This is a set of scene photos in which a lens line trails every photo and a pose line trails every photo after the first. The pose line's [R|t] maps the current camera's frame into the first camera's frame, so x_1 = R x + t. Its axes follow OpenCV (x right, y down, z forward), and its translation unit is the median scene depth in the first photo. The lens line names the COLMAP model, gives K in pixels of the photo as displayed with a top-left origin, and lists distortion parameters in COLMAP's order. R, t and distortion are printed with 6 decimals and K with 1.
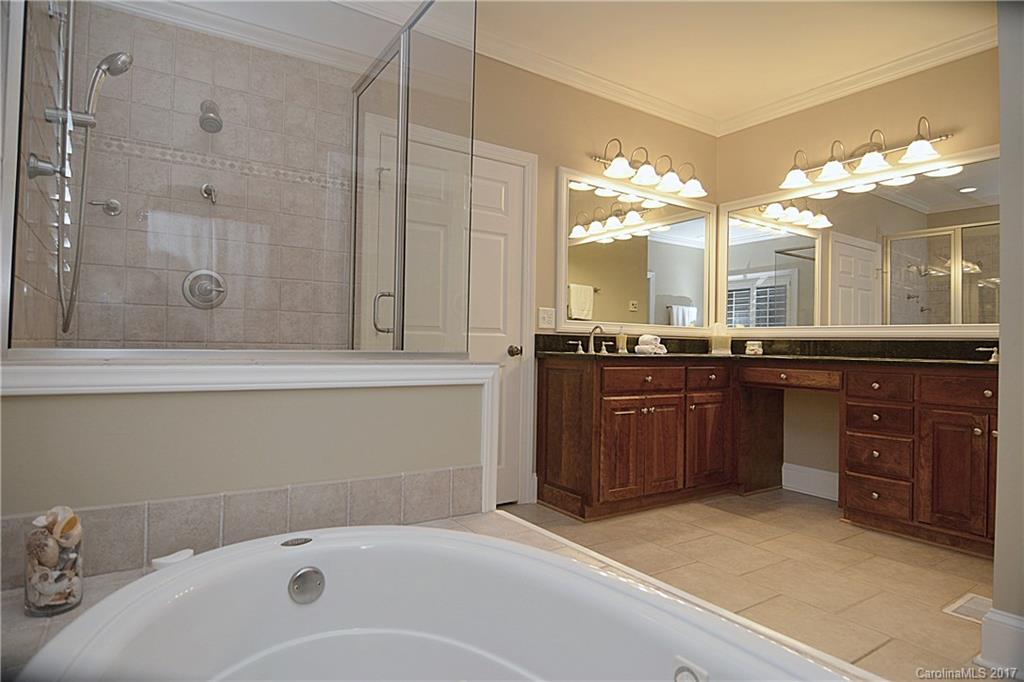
lens RADIAL K [[578.7, 0, 512.0], [0, 578.7, 341.0], [0, 0, 1]] dist [-0.006972, -0.001870]
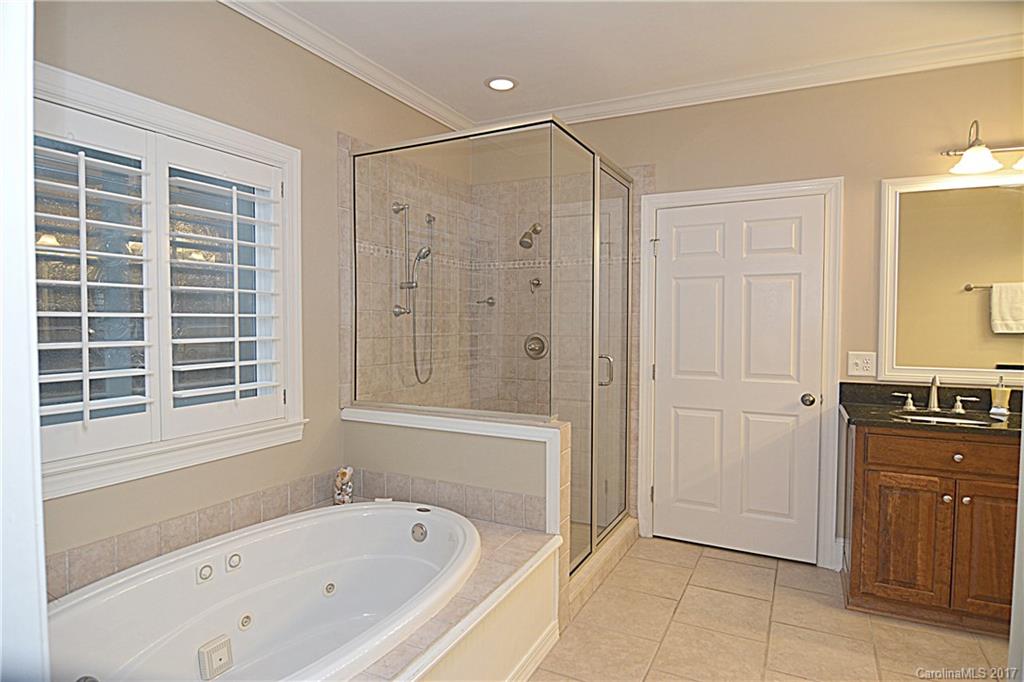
lens RADIAL K [[578.7, 0, 512.0], [0, 578.7, 341.0], [0, 0, 1]] dist [-0.006972, -0.001870]
pose [[0.480465, 0.014876, -0.876888, 0.580203], [0.010133, 0.999695, 0.022512, -0.101147], [0.876955, -0.019702, 0.480168, 0.143022]]
